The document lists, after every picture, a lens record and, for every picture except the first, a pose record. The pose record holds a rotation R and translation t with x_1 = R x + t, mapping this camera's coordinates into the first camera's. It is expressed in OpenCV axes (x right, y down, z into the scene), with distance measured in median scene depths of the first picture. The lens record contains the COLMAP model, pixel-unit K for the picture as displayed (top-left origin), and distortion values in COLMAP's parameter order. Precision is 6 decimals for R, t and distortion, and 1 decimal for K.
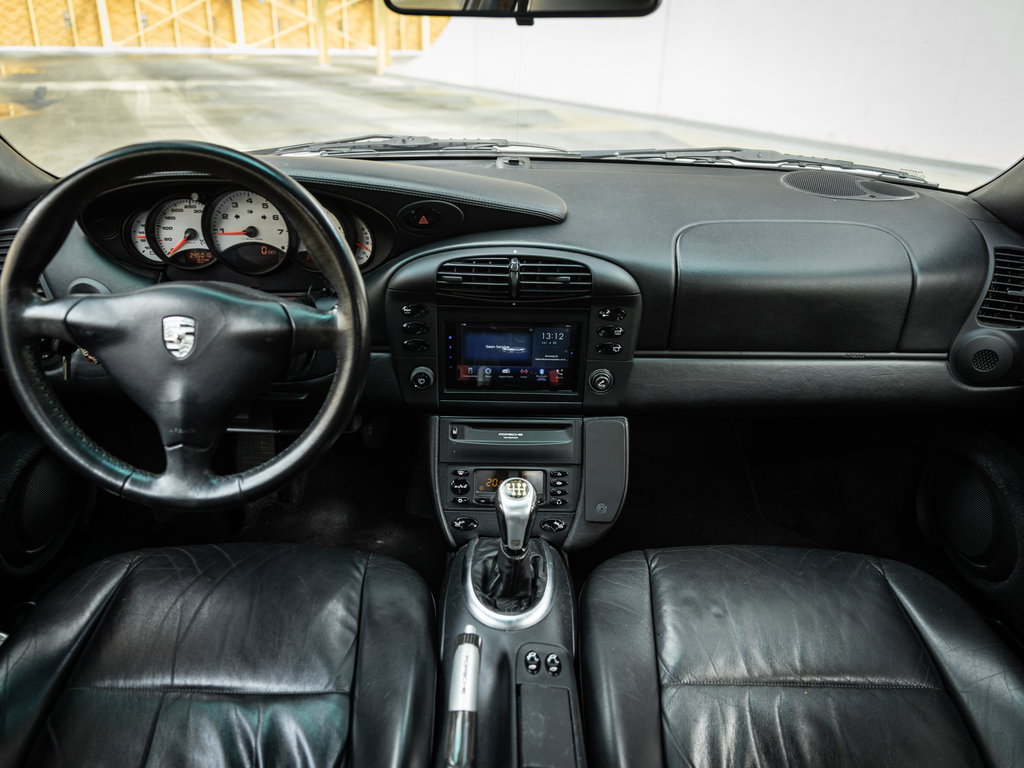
lens RADIAL K [[771.9, 0, 512.0], [0, 771.9, 384.0], [0, 0, 1]] dist [-0.001181, -0.001382]
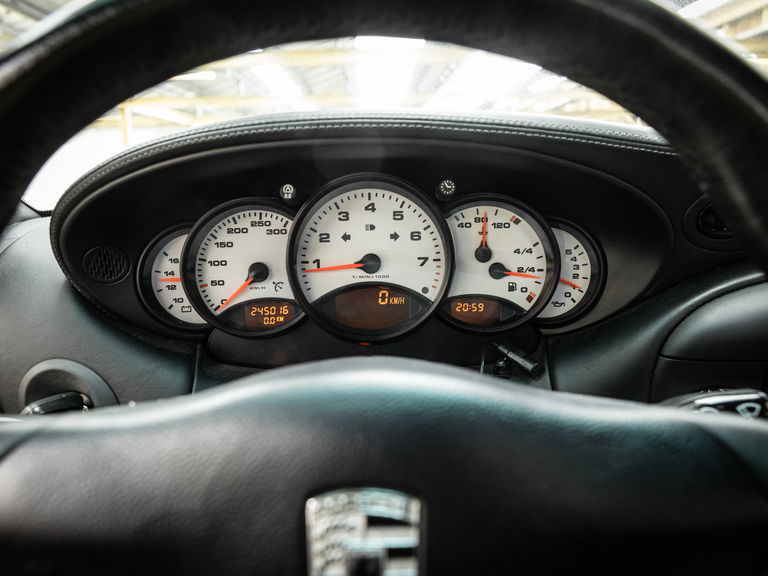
lens RADIAL K [[578.9, 0, 384.0], [0, 578.9, 288.0], [0, 0, 1]] dist [-0.001181, -0.001382]
pose [[0.999165, -0.039233, -0.011393, -0.324901], [0.035550, 0.972367, -0.230736, -0.084924], [0.020131, 0.230139, 0.972950, 0.605157]]
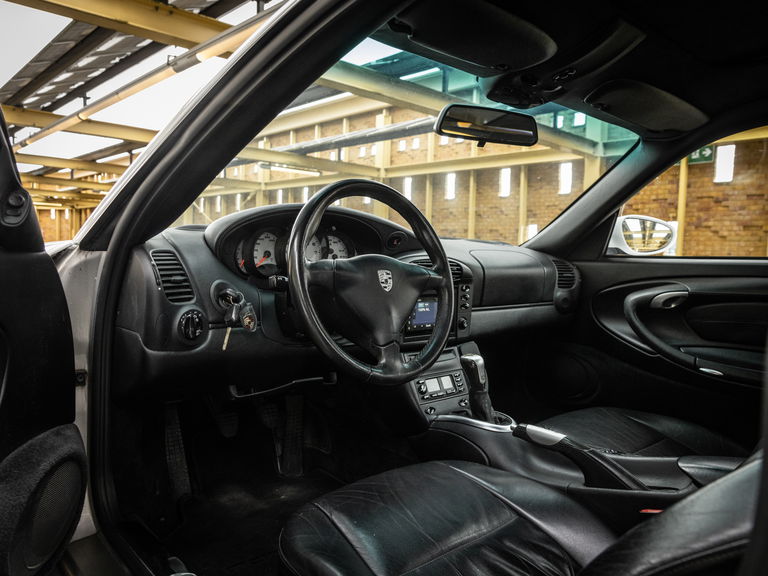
lens RADIAL K [[578.9, 0, 384.0], [0, 578.9, 288.0], [0, 0, 1]] dist [-0.001181, -0.001382]
pose [[0.740405, -0.037194, 0.671131, -1.036686], [0.262755, 0.935034, -0.238057, 0.212793], [-0.618676, 0.352602, 0.702077, 0.052046]]
